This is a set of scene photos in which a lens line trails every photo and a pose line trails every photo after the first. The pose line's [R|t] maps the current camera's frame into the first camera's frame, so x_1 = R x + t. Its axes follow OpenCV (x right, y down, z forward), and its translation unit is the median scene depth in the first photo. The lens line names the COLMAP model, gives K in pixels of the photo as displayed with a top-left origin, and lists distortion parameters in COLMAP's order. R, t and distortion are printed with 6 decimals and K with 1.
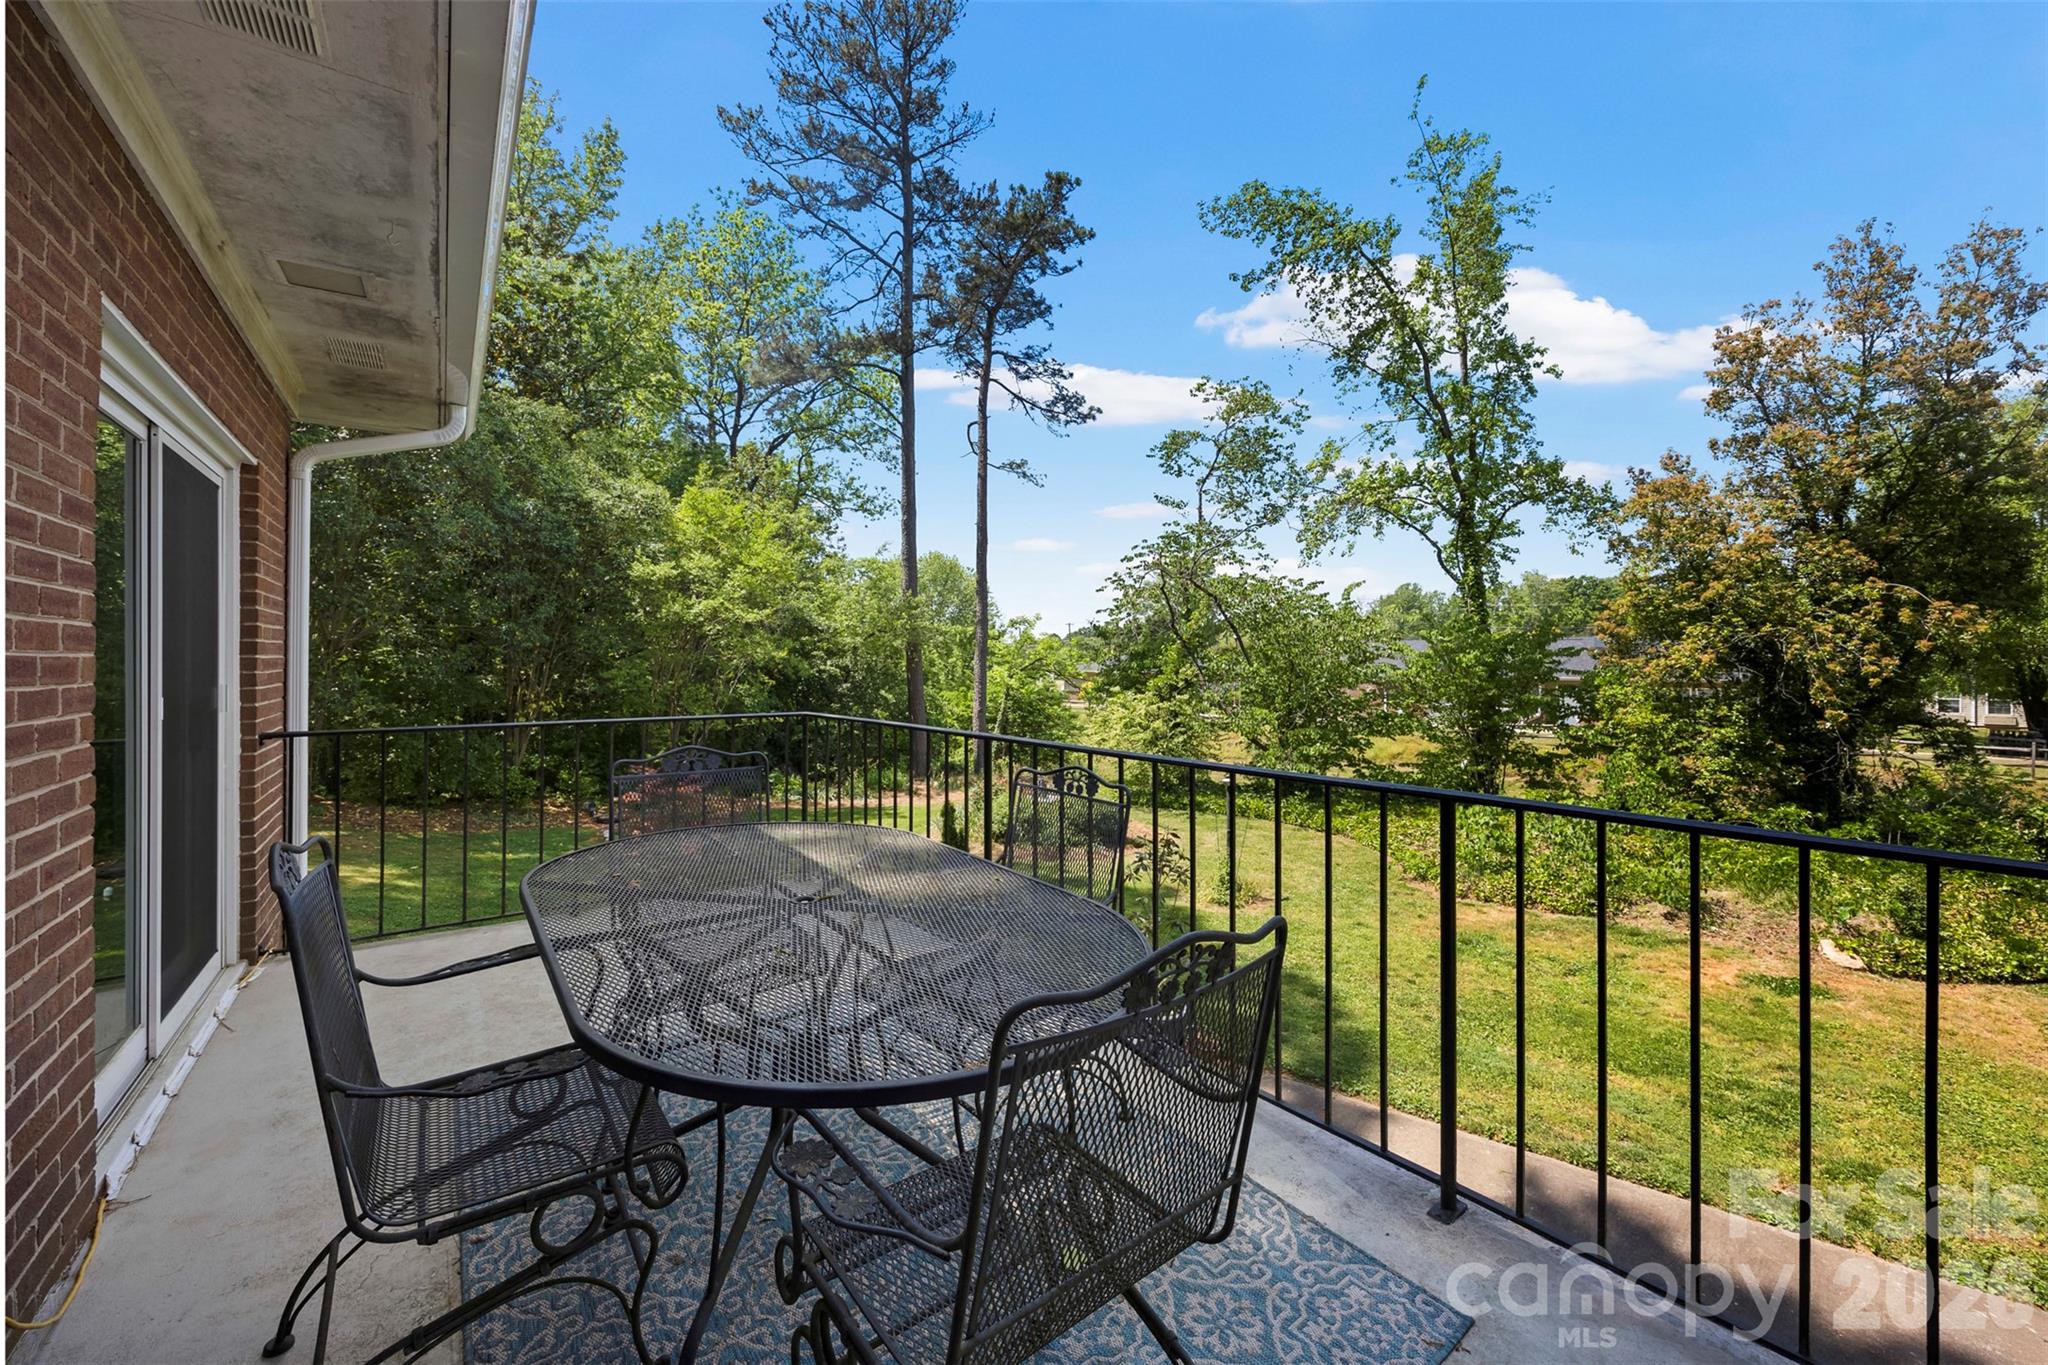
lens RADIAL K [[795.5, 0, 1039.5], [0, 795.5, 656.1], [0, 0, 1]] dist [-0.003633, 0.000619]
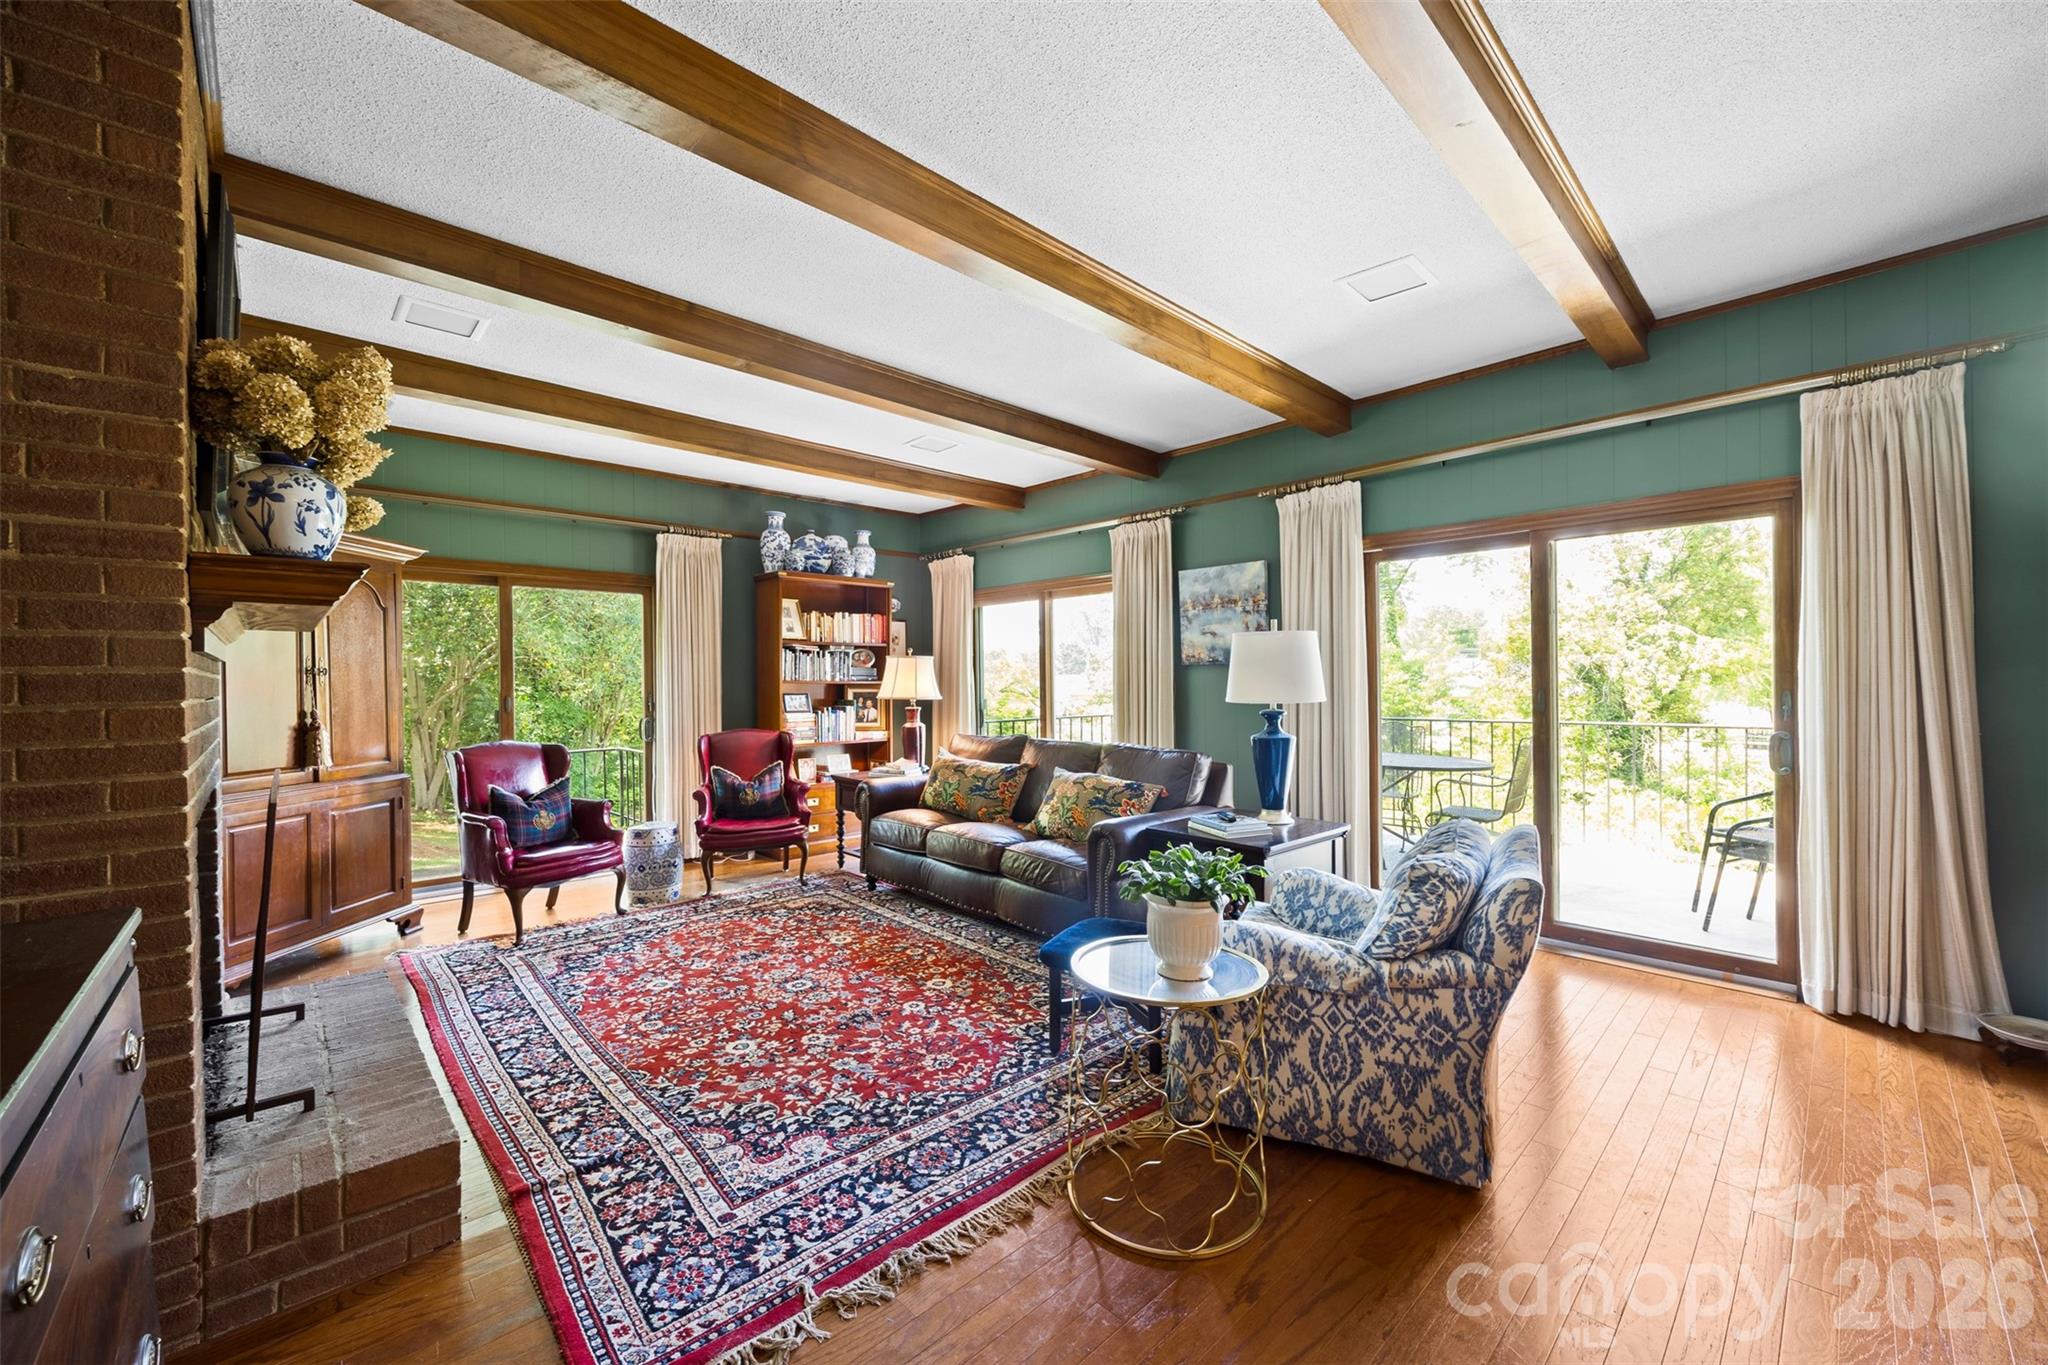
lens RADIAL K [[795.5, 0, 1035.9], [0, 795.5, 685.6], [0, 0, 1]] dist [-0.003633, 0.000619]
pose [[0.992107, -0.010664, 0.124944, -0.270009], [0.010241, 0.999939, 0.004030, 0.002474], [-0.124979, -0.002719, 0.992156, -0.297555]]
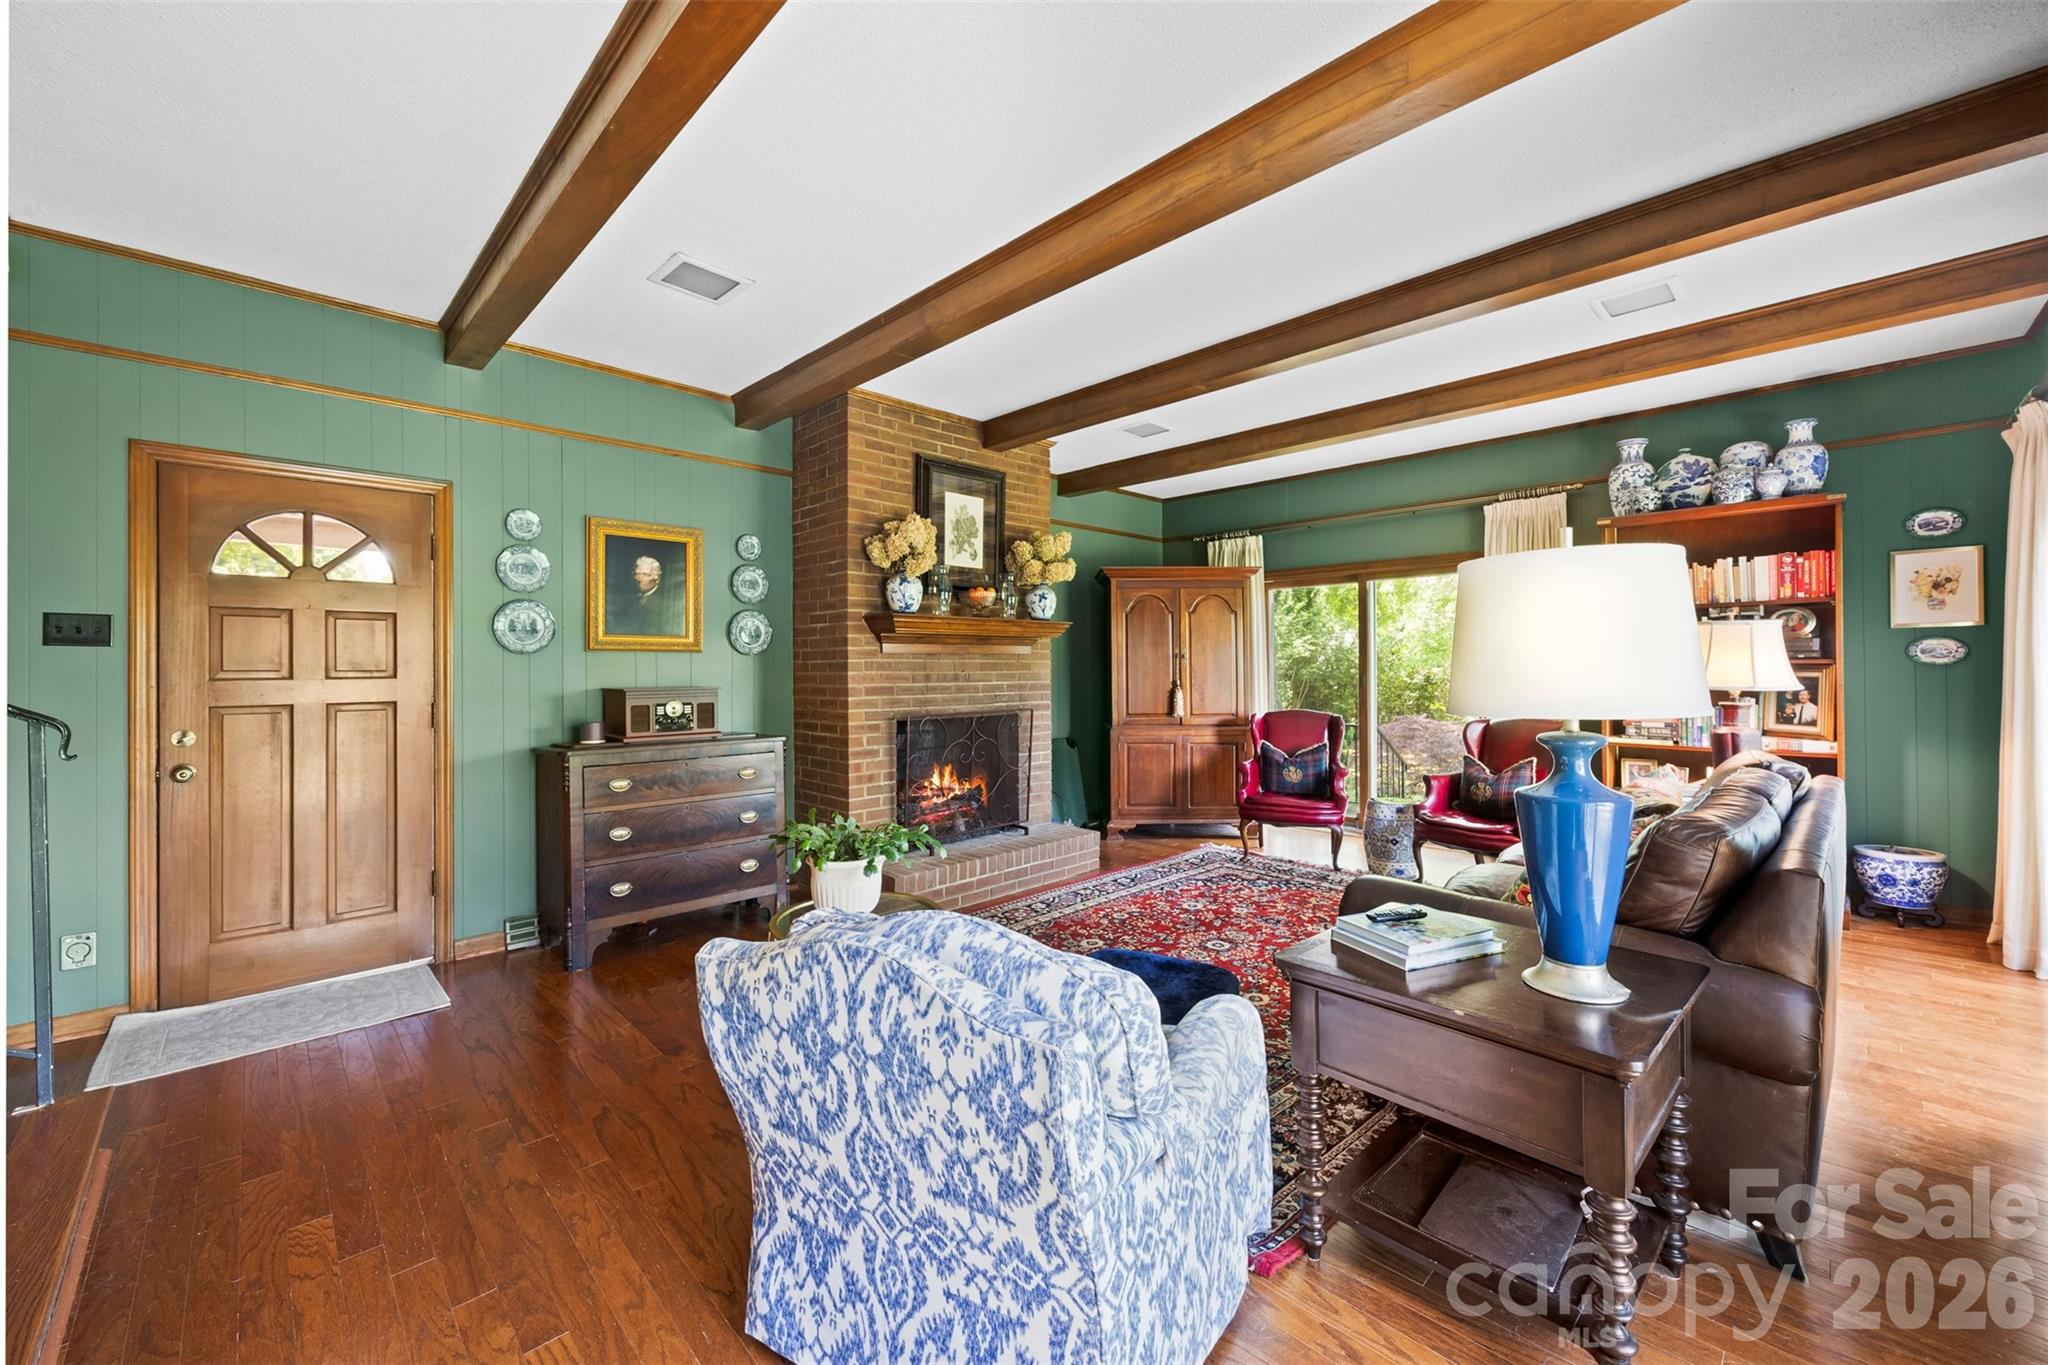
lens RADIAL K [[795.5, 0, 1030.3], [0, 795.5, 665.4], [0, 0, 1]] dist [-0.003633, 0.000619]
pose [[0.132701, -0.005712, -0.991140, 1.276343], [0.004704, 0.999976, -0.005133, 0.006610], [0.991145, -0.003981, 0.132725, 0.836805]]
